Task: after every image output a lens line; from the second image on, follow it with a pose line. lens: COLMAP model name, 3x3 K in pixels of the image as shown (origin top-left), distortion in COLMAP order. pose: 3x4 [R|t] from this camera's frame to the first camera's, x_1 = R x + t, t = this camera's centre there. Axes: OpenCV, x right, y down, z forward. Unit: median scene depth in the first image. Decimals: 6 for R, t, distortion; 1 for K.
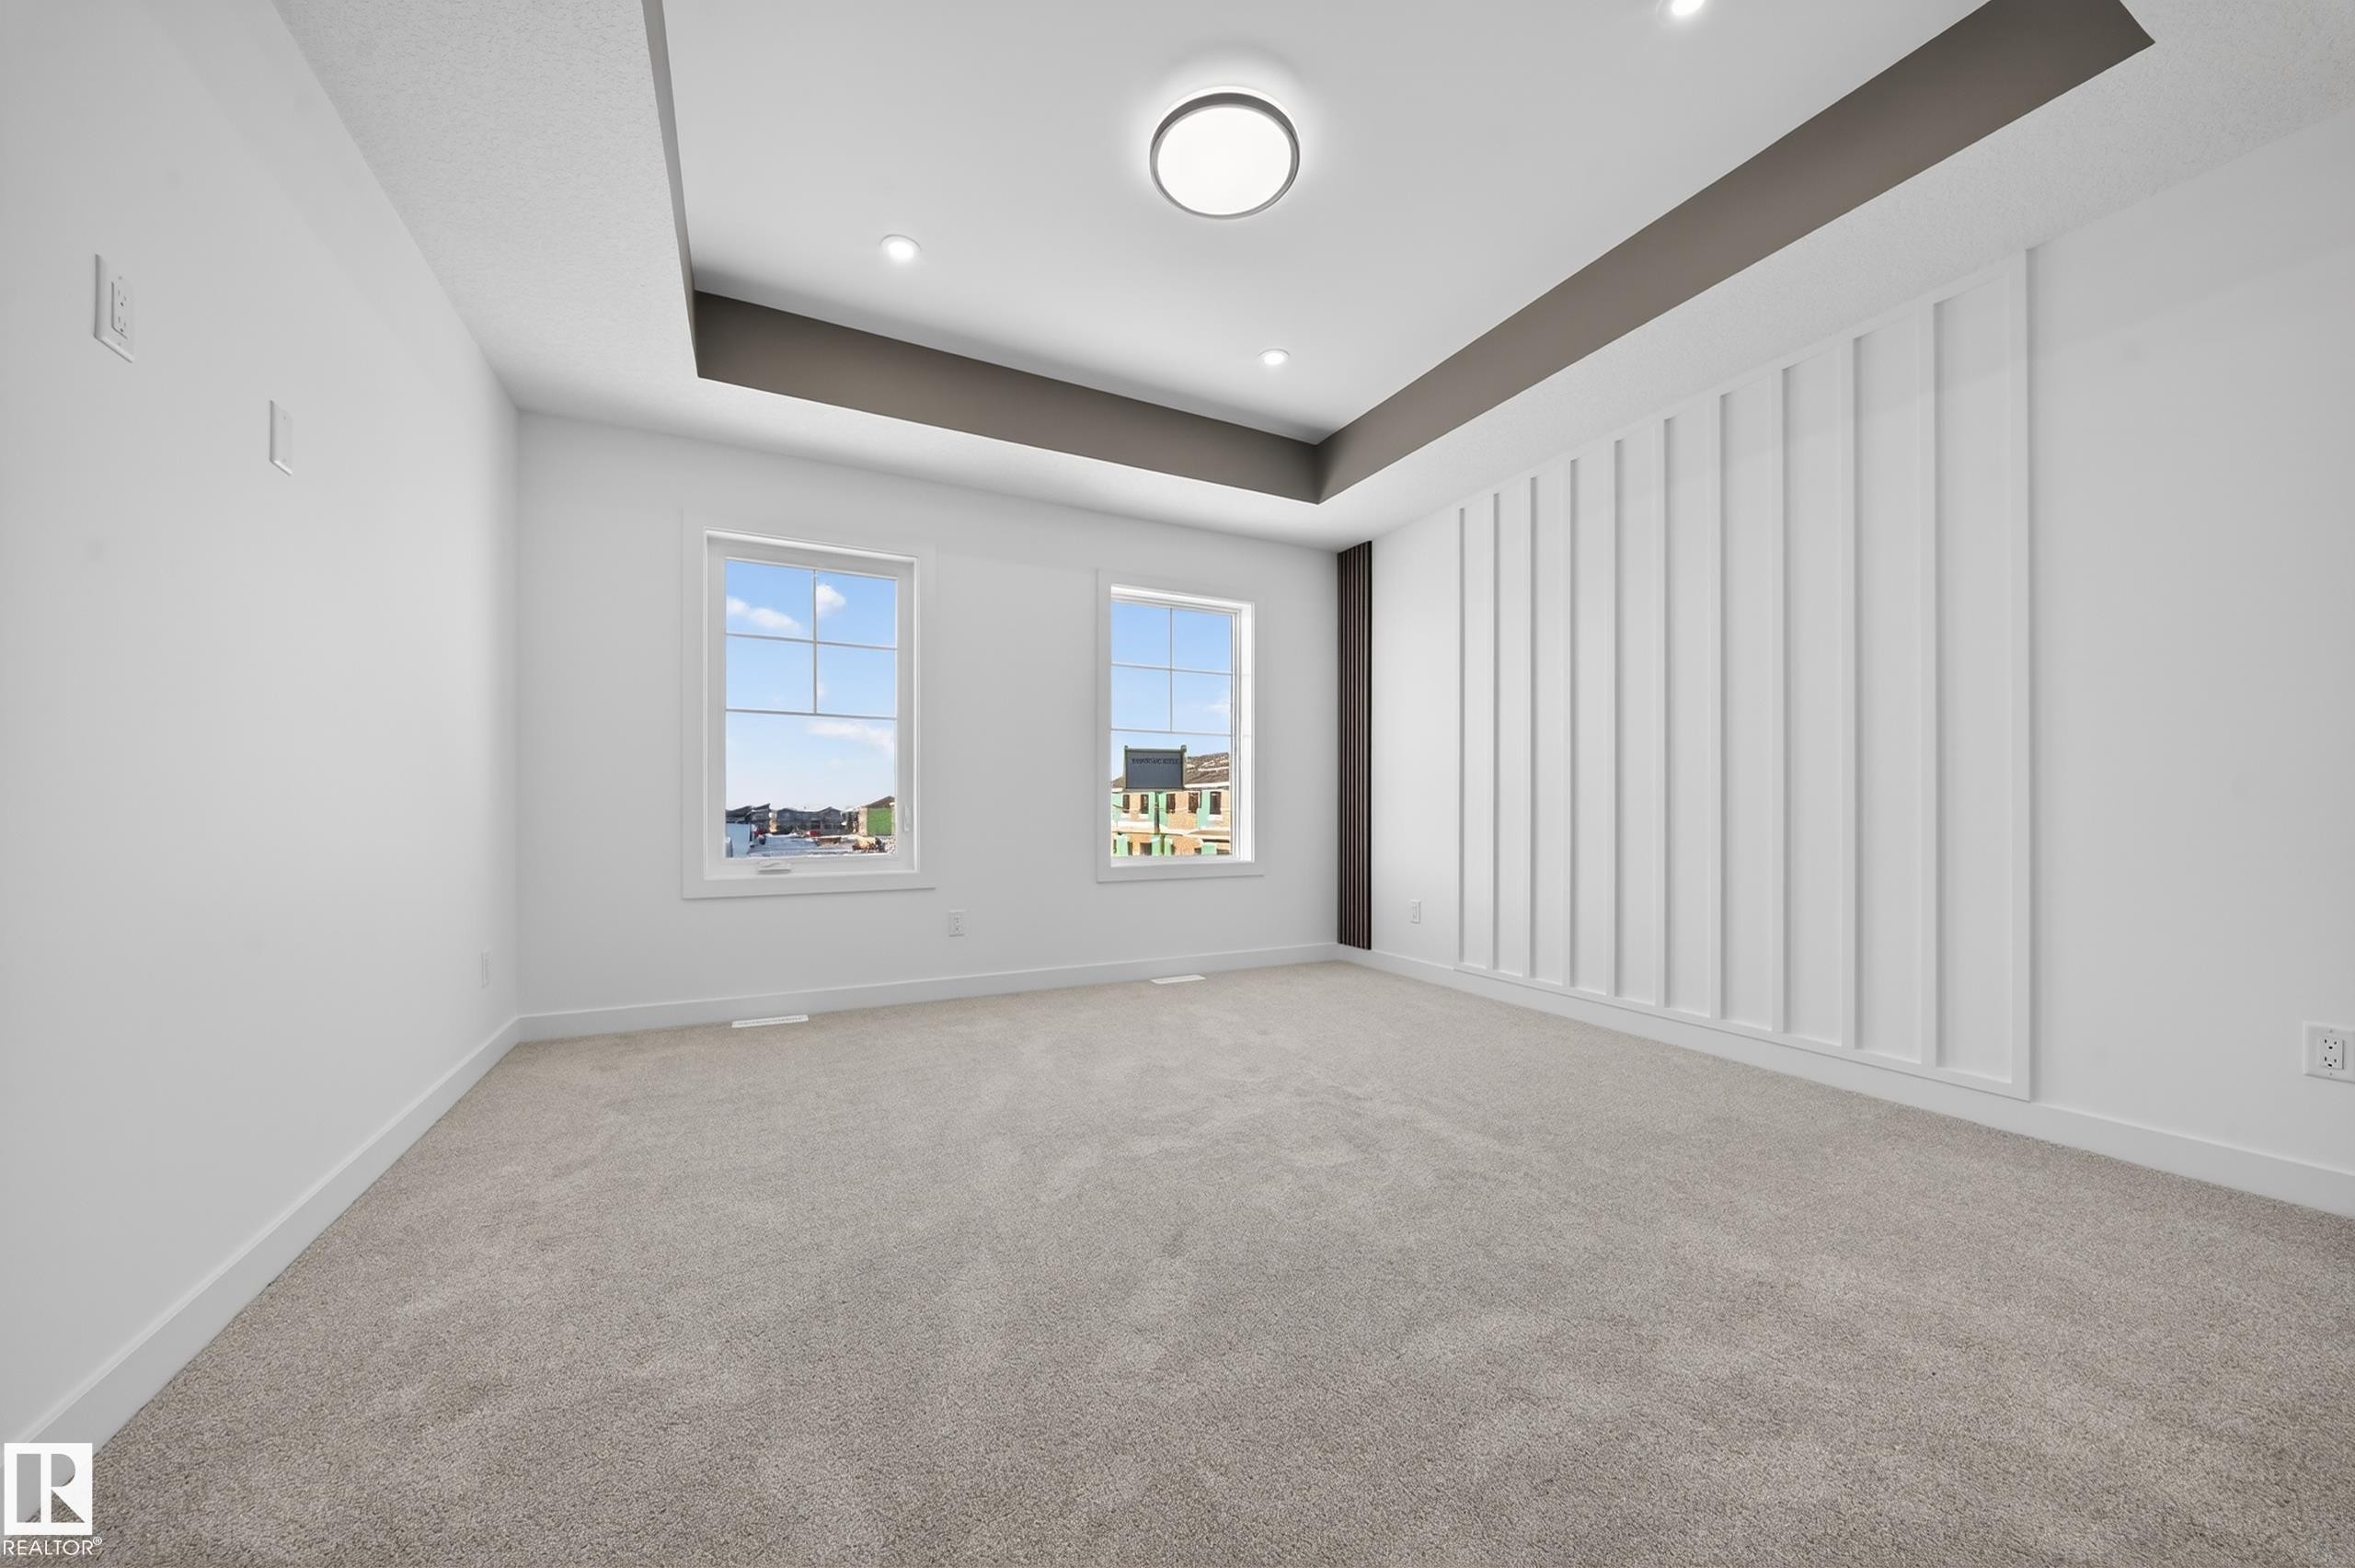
lens RADIAL K [[823.4, 0, 1174.3], [0, 823.4, 810.8], [0, 0, 1]] dist [0.001120, -0.000021]
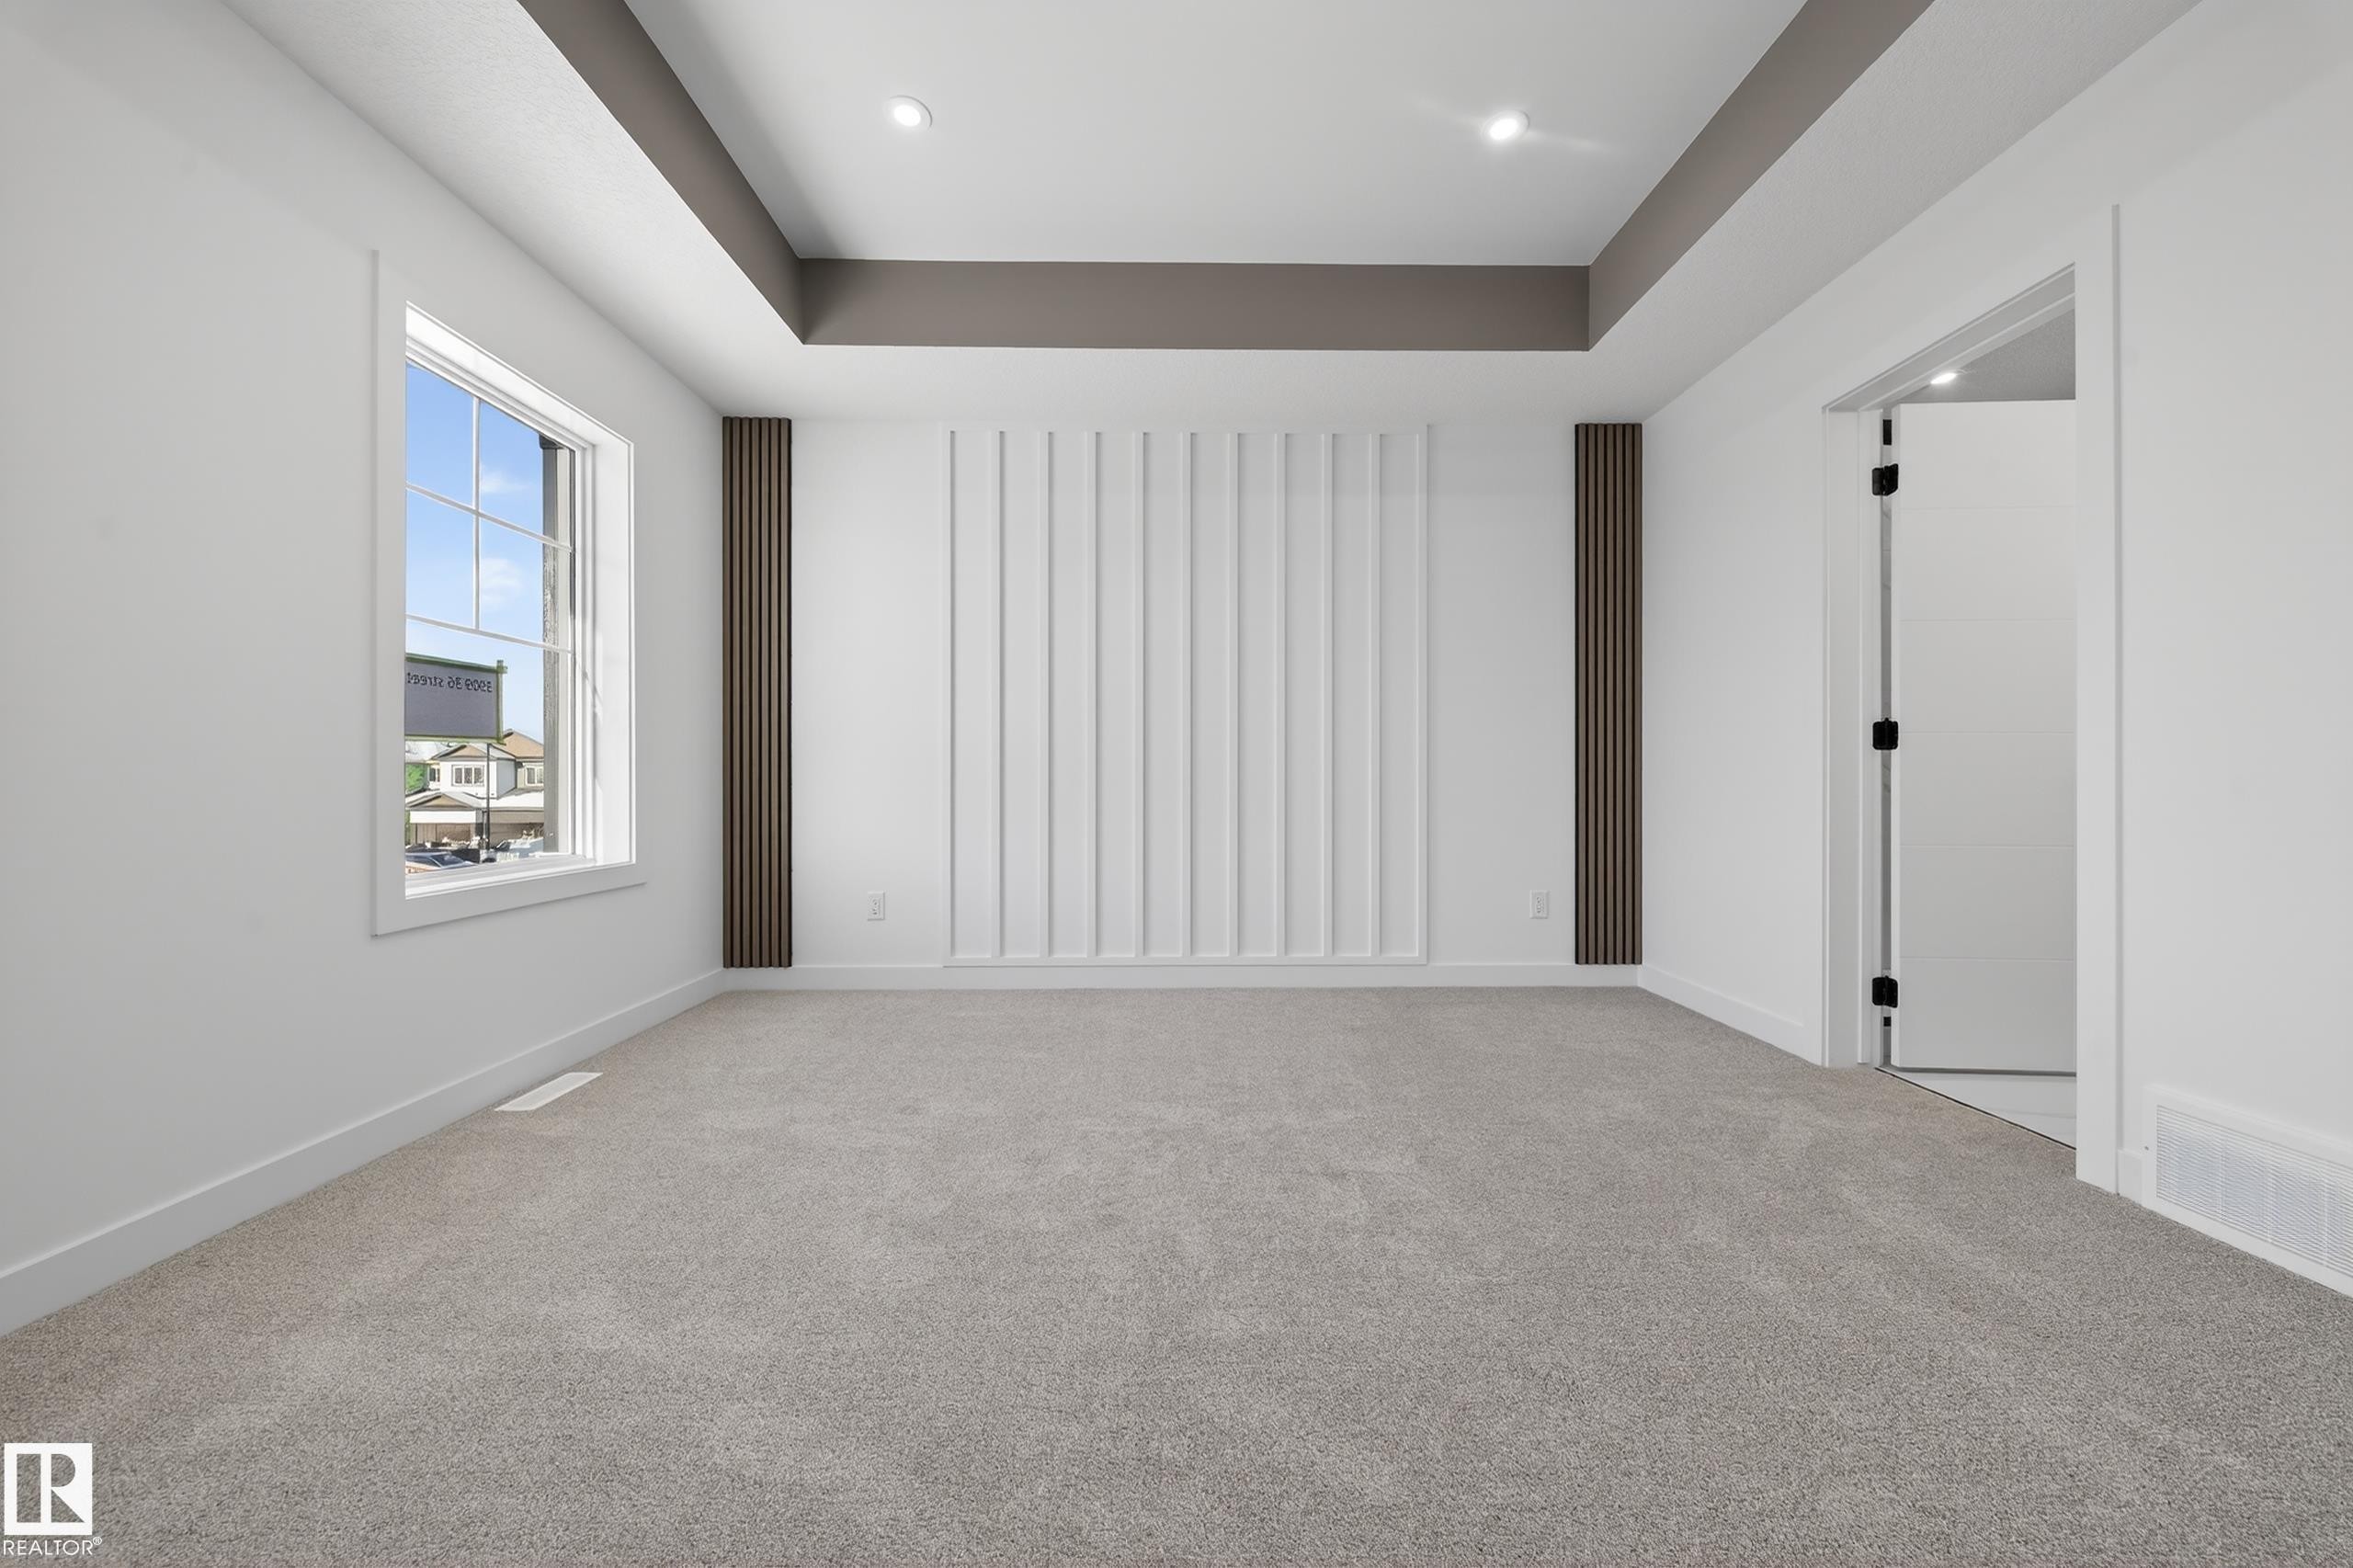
lens RADIAL K [[820.5, 0, 1180.8], [0, 820.5, 788.6], [0, 0, 1]] dist [0.001982, -0.000232]
pose [[0.427683, -0.006991, 0.903902, -0.323262], [-0.001626, 0.999963, 0.008503, 0.000038], [-0.903927, -0.005106, 0.427656, 0.408877]]
